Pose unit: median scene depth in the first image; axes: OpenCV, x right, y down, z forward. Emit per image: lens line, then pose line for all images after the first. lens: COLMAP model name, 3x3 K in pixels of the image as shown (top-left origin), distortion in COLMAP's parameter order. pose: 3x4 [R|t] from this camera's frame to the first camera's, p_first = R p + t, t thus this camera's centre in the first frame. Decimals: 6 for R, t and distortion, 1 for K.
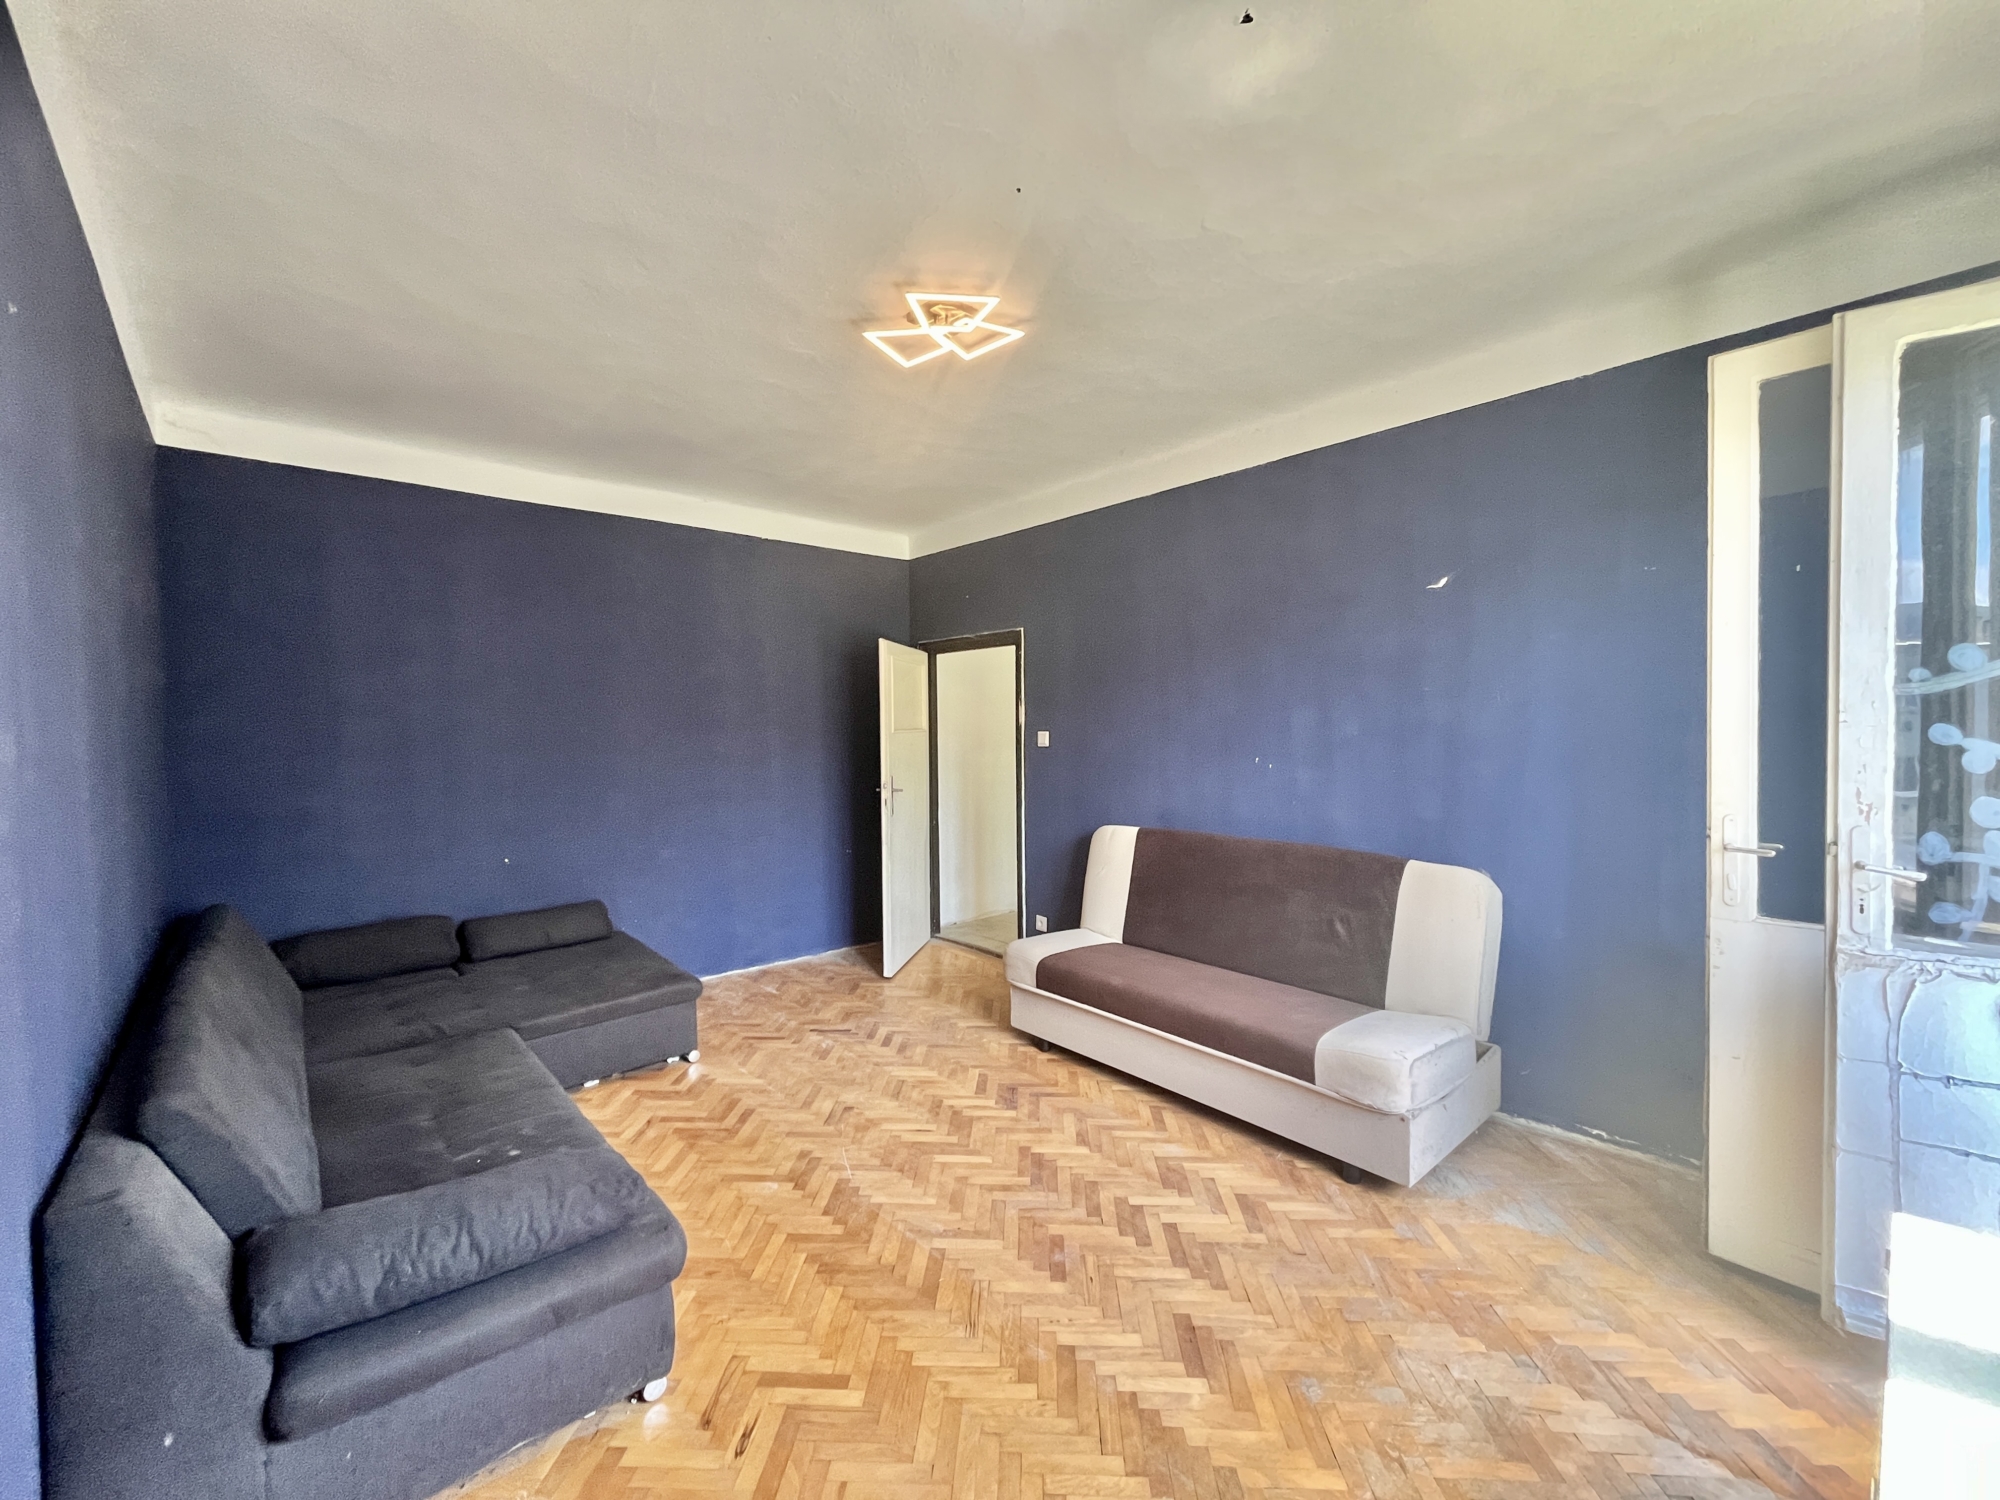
lens RADIAL K [[818.4, 0, 998.8], [0, 818.4, 743.3], [0, 0, 1]] dist [-0.000073, -0.000054]
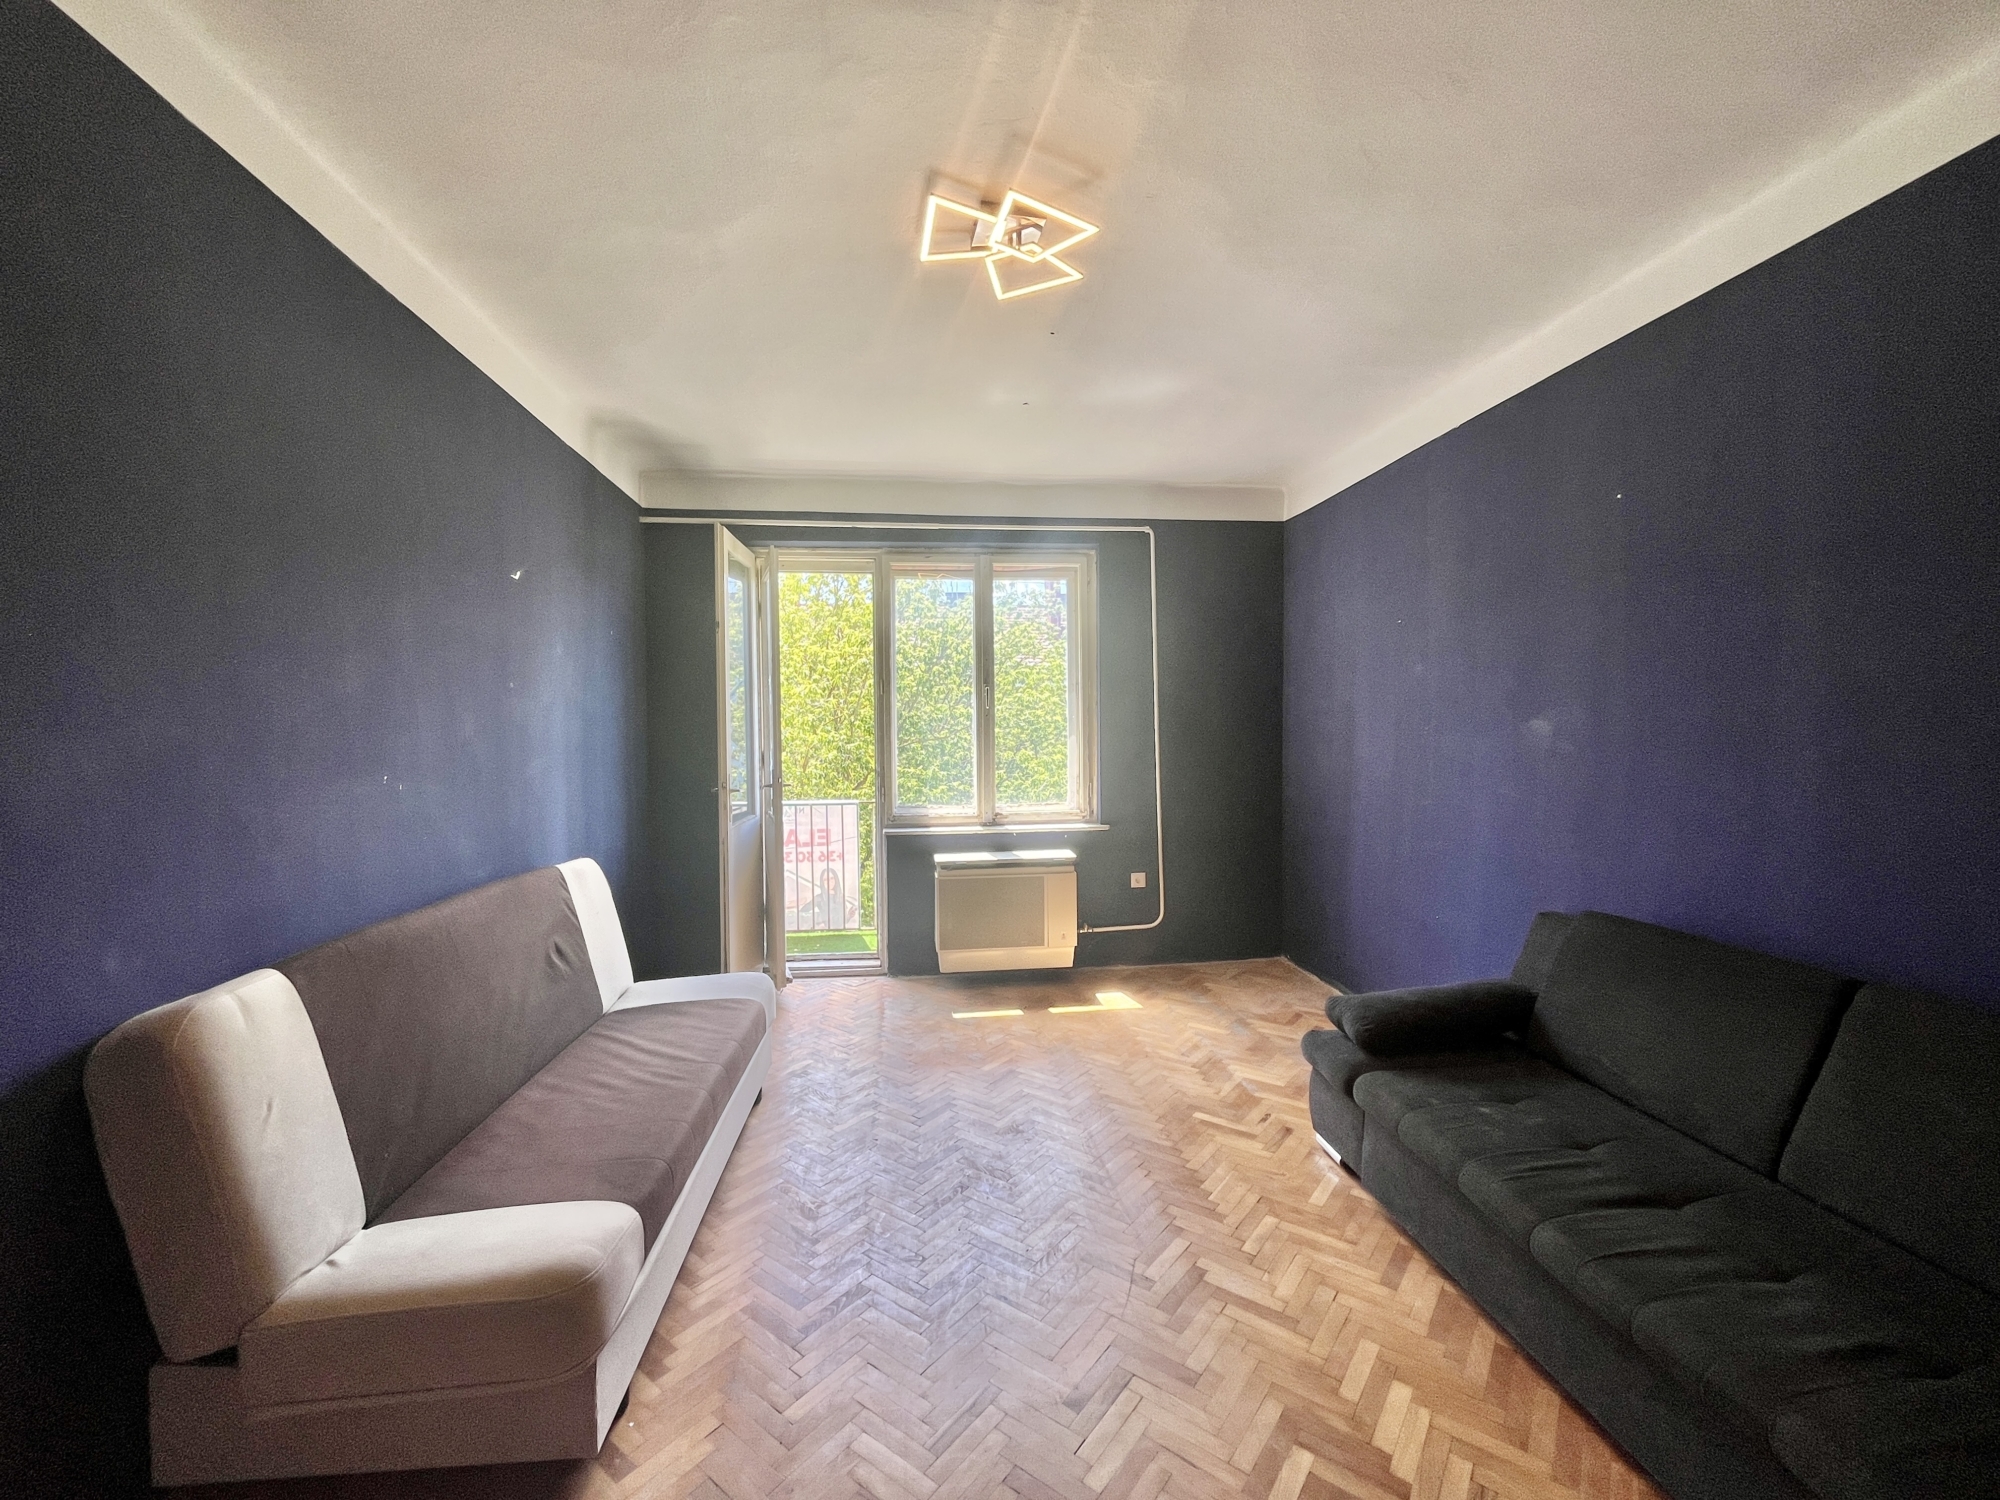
lens RADIAL K [[818.4, 0, 1000.9], [0, 818.4, 745.8], [0, 0, 1]] dist [-0.000073, -0.000054]
pose [[-0.816217, 0.010944, 0.577641, -0.703848], [0.023952, 0.999602, 0.014905, -0.000676], [-0.577248, 0.026002, -0.816155, 2.213706]]
